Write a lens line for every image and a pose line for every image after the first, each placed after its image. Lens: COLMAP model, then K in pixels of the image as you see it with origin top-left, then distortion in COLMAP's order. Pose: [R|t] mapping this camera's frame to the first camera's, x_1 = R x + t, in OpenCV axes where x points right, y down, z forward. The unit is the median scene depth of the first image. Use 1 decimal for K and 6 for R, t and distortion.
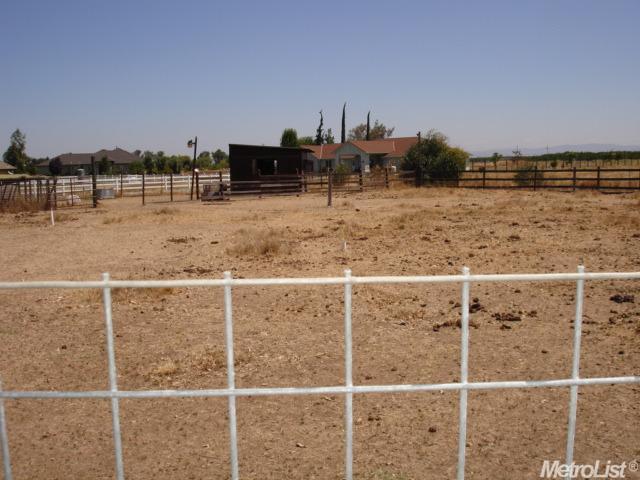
lens RADIAL K [[717.1, 0, 320.0], [0, 717.1, 240.0], [0, 0, 1]] dist [-0.095891, -0.070401]
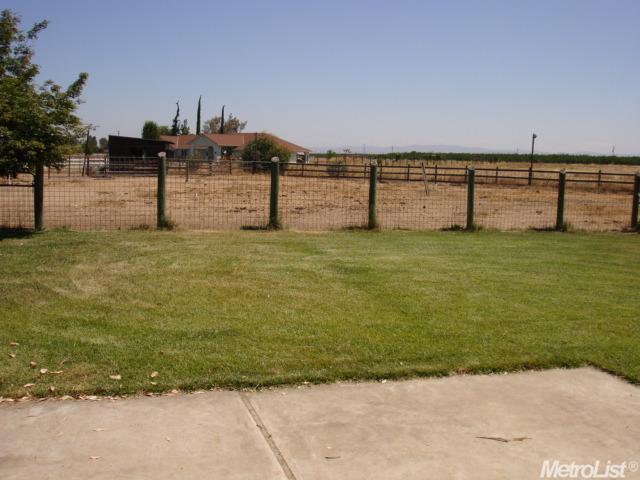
lens RADIAL K [[717.1, 0, 320.0], [0, 717.1, 240.0], [0, 0, 1]] dist [-0.095891, -0.070401]
pose [[0.978763, 0.023860, 0.203602, -0.003676], [-0.026084, 0.999626, 0.008247, 0.012721], [-0.203329, -0.013382, 0.979019, -0.121373]]
